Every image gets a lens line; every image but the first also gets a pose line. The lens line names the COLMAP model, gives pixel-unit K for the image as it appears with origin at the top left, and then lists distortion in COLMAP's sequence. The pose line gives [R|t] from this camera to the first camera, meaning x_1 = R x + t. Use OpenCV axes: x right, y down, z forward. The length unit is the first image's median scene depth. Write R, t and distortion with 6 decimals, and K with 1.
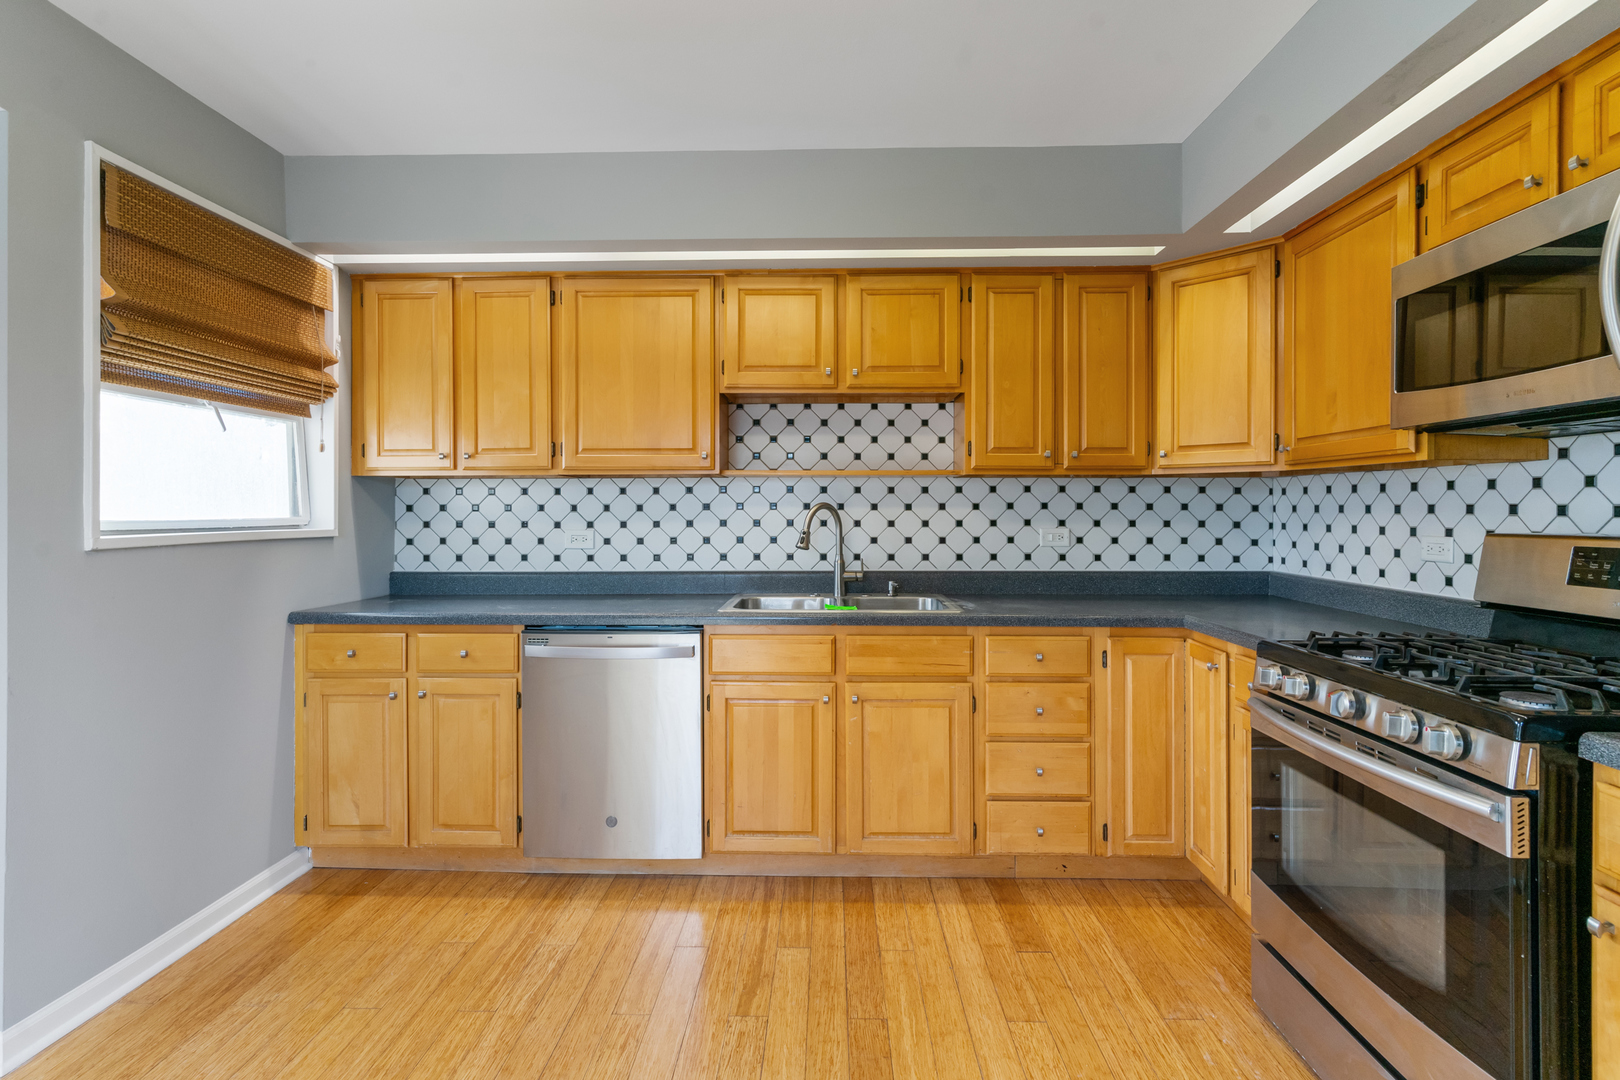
lens RADIAL K [[780.3, 0, 809.2], [0, 780.3, 507.4], [0, 0, 1]] dist [0.002797, 0.000220]
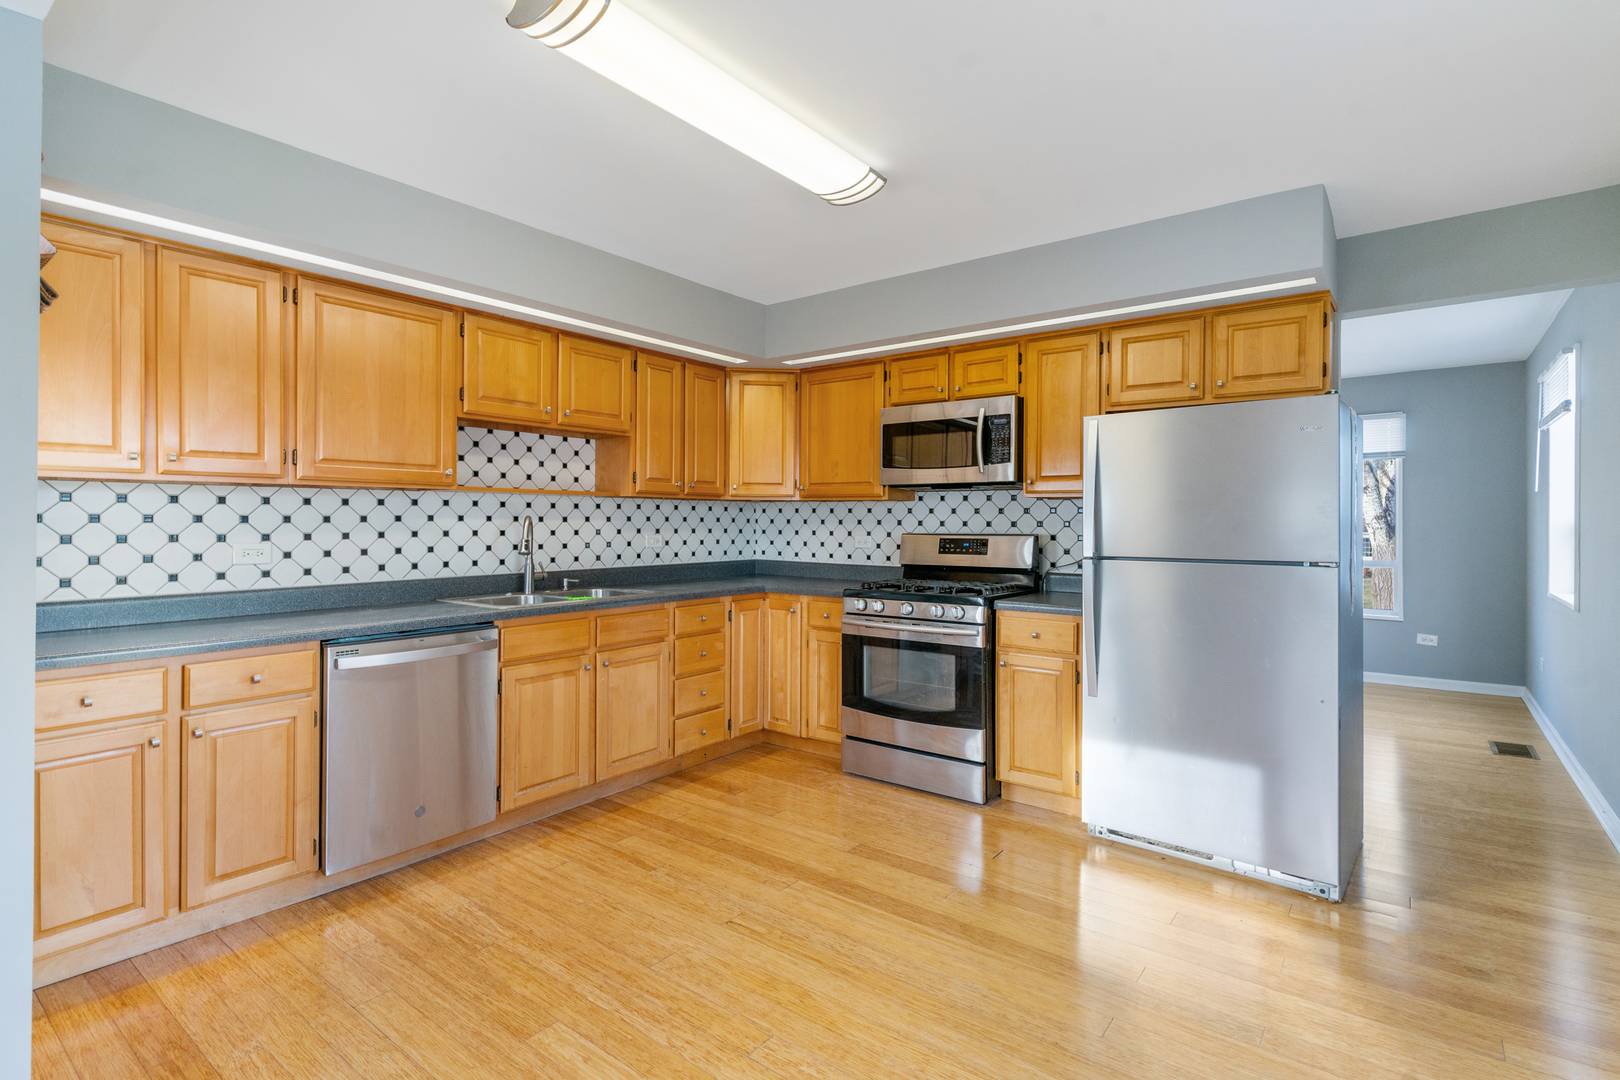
lens RADIAL K [[780.3, 0, 807.9], [0, 780.3, 515.6], [0, 0, 1]] dist [0.000578, -0.000428]
pose [[0.586612, 0.007666, 0.809832, -0.813015], [-0.006507, 0.999968, -0.004752, -0.003911], [-0.809842, -0.002482, 0.586642, -0.063233]]
